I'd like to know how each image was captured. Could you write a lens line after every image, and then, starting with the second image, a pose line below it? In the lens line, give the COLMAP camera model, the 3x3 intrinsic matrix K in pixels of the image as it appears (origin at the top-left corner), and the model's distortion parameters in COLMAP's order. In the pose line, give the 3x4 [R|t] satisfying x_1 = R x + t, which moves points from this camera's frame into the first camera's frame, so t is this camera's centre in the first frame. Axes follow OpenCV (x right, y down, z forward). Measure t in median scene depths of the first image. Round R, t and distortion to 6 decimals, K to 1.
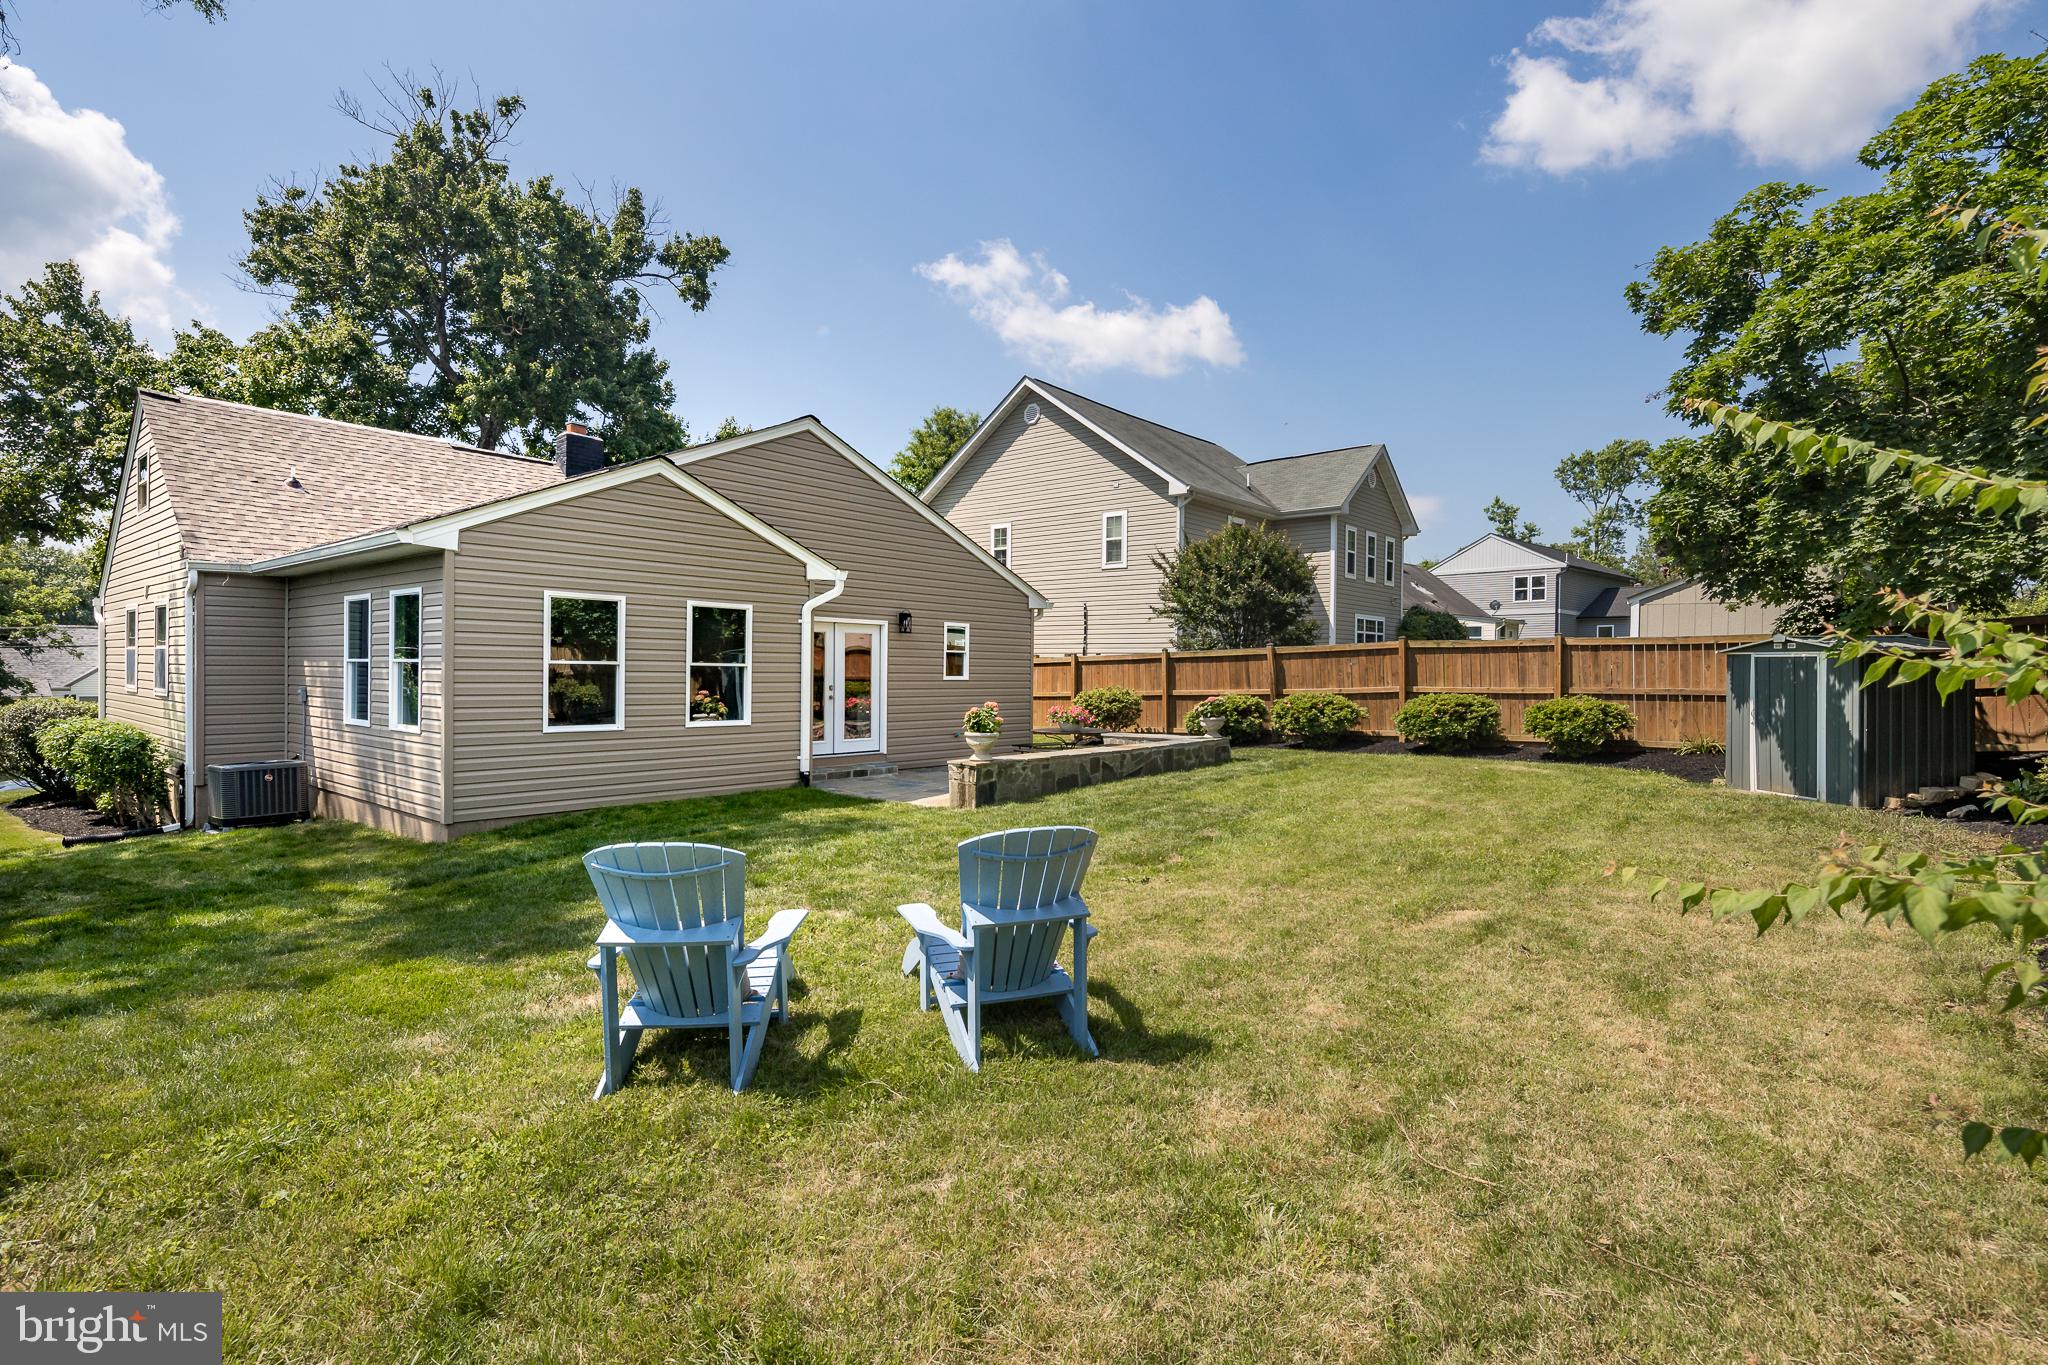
lens RADIAL K [[1000.8, 0, 1006.3], [0, 1000.8, 681.5], [0, 0, 1]] dist [0.006367, -0.004007]
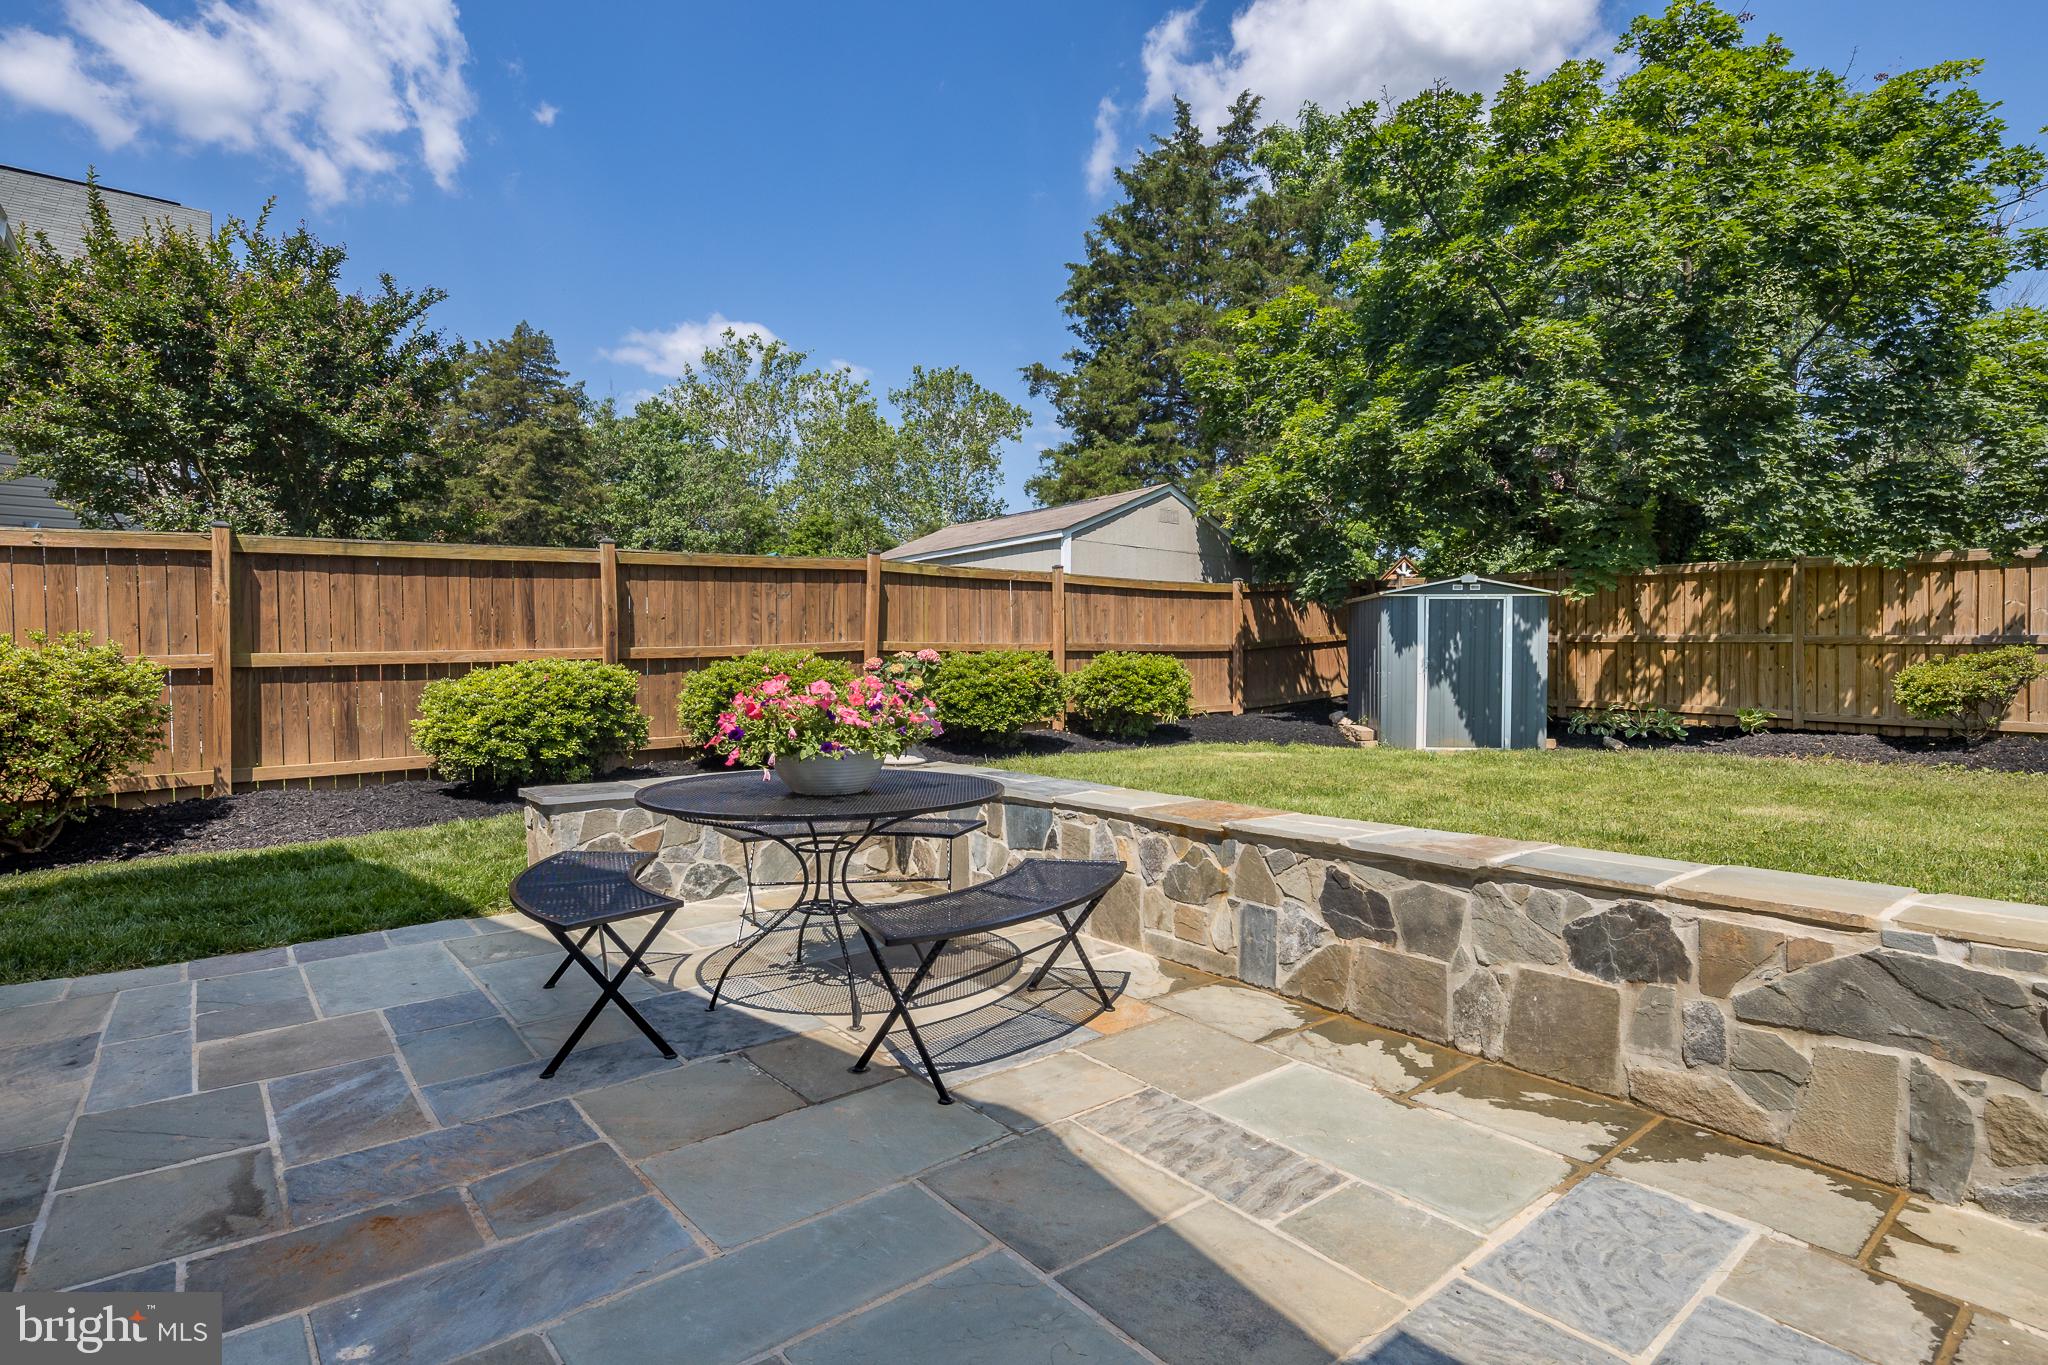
lens RADIAL K [[1000.8, 0, 1013.7], [0, 1000.8, 676.6], [0, 0, 1]] dist [0.006367, -0.004007]
pose [[0.179902, -0.013688, 0.983589, -0.127305], [0.018817, 0.999768, 0.010472, 0.020023], [-0.983505, 0.016624, 0.180117, 0.790074]]
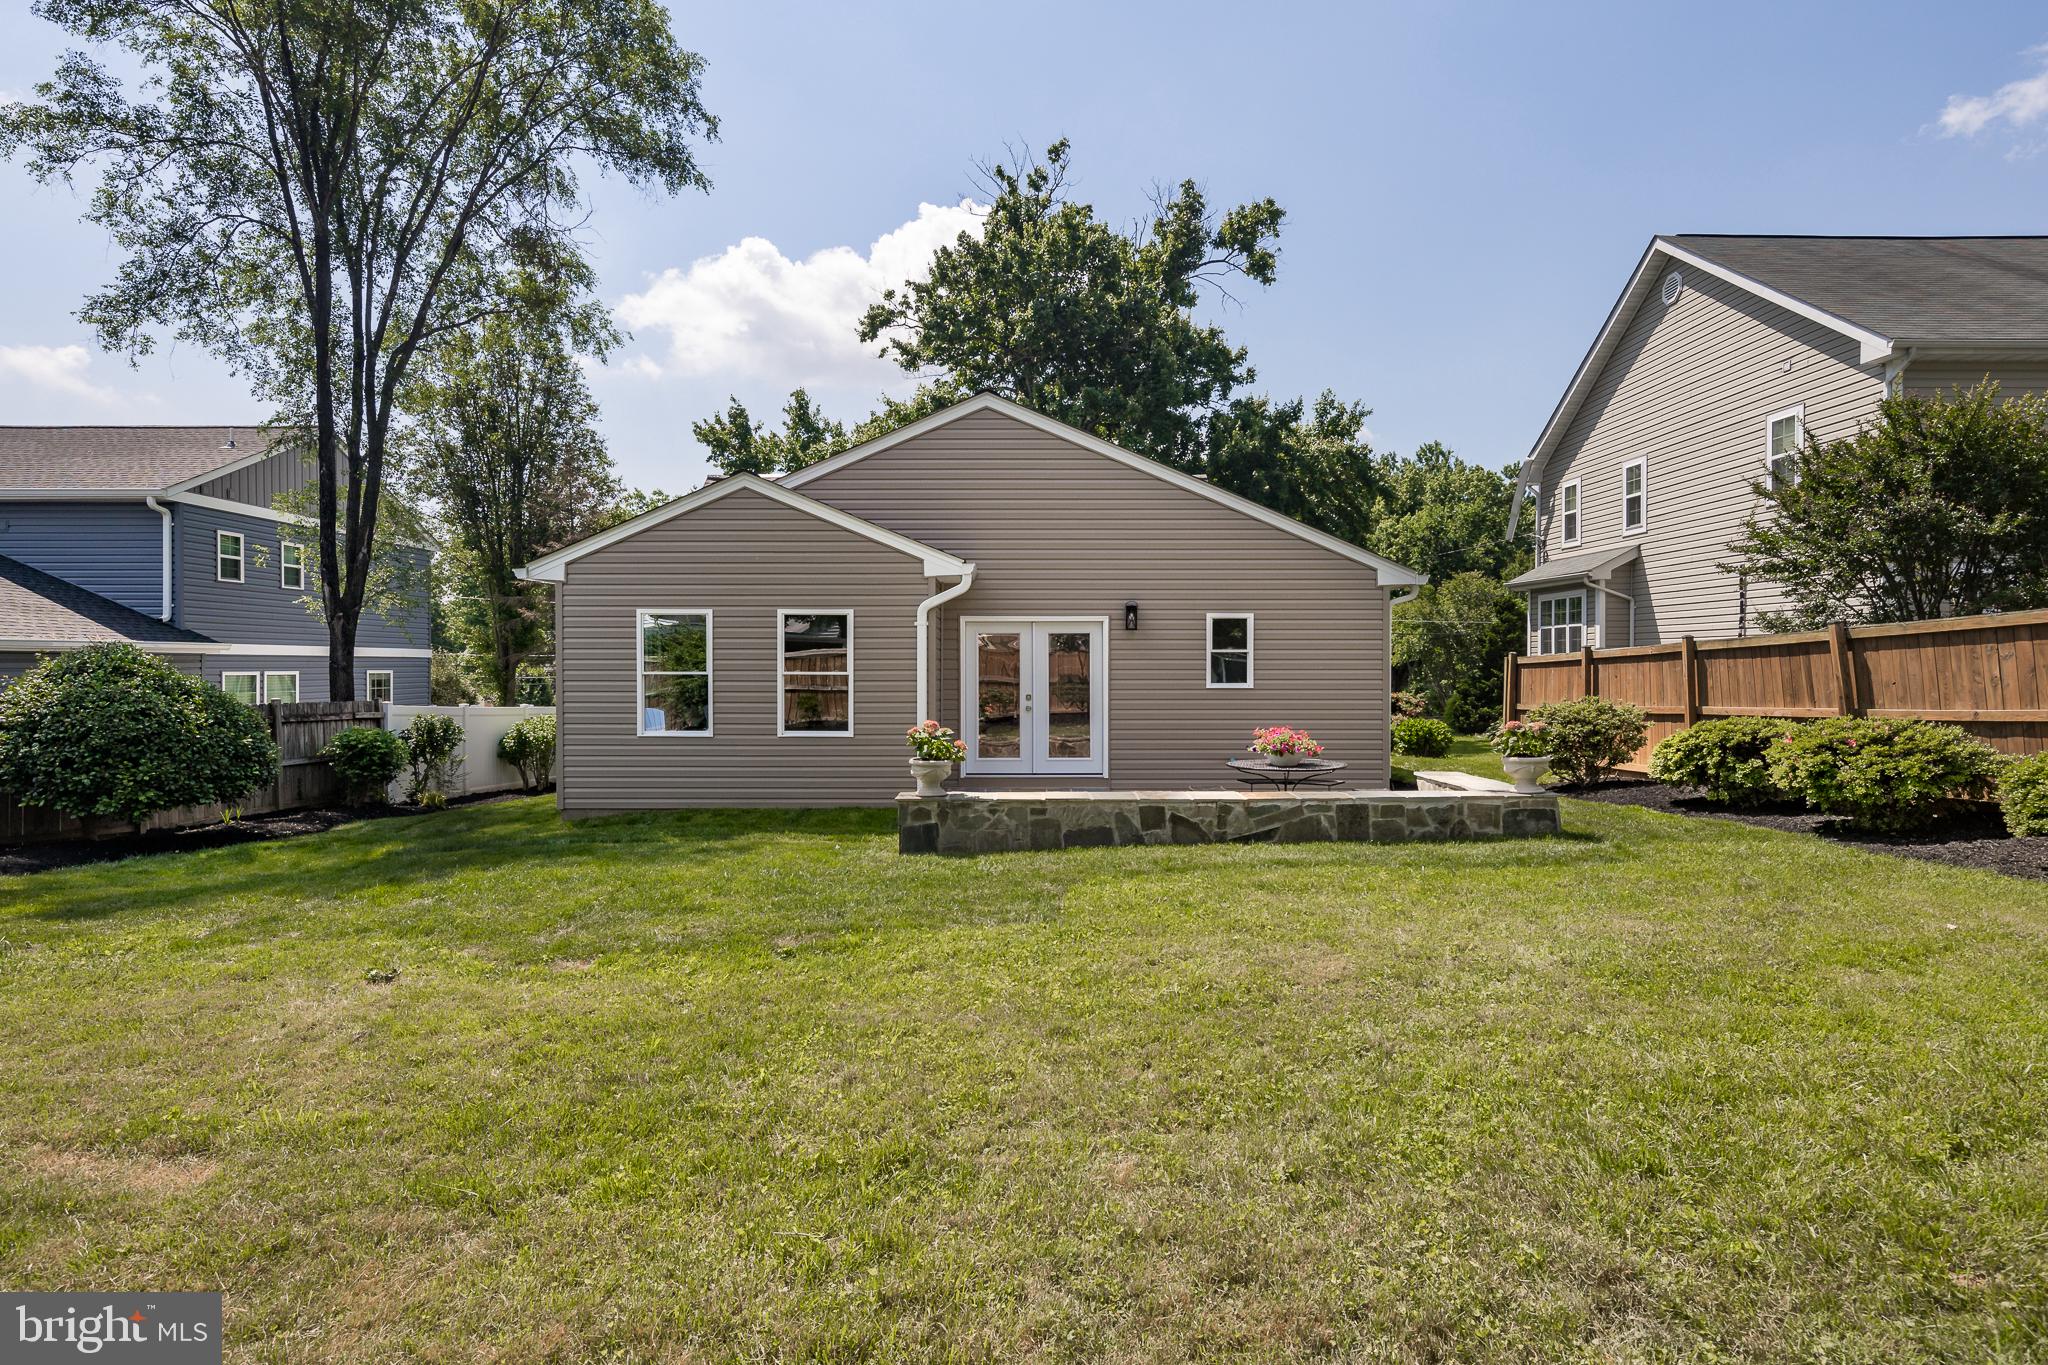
lens RADIAL K [[1000.8, 0, 1018.9], [0, 1000.8, 689.0], [0, 0, 1]] dist [0.006367, -0.004007]
pose [[0.647873, 0.005876, -0.761726, 0.401334], [-0.000293, 0.999972, 0.007464, -0.006104], [0.761748, -0.004613, 0.647856, 0.360848]]
